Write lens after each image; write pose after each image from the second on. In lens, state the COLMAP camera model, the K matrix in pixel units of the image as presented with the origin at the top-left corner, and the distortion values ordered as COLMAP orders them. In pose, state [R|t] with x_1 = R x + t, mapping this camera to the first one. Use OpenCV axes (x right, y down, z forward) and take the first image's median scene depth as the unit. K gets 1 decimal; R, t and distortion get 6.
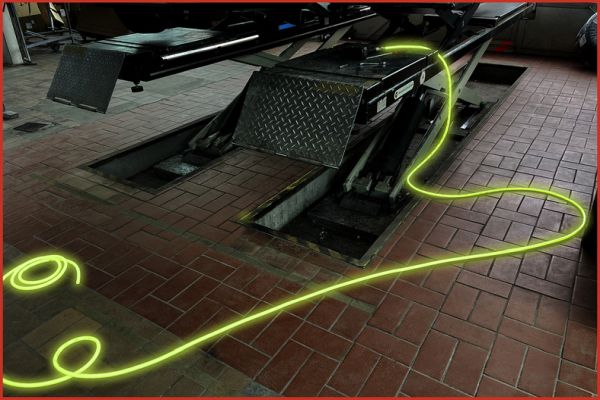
lens RADIAL K [[455.6, 0, 300.0], [0, 455.6, 200.0], [0, 0, 1]] dist [0.001821, 0.000120]
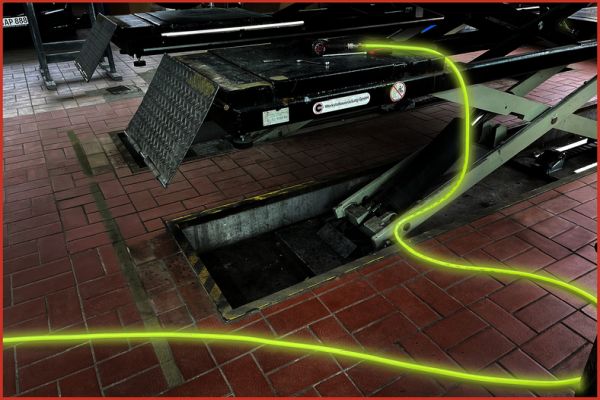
lens RADIAL K [[451.0, 0, 300.3], [0, 451.0, 181.5], [0, 0, 1]] dist [0.042736, -0.000402]
pose [[0.896691, 0.212621, -0.388249, 0.377616], [-0.220089, 0.975141, 0.025713, -0.097836], [0.384065, 0.062393, 0.921196, 0.251729]]
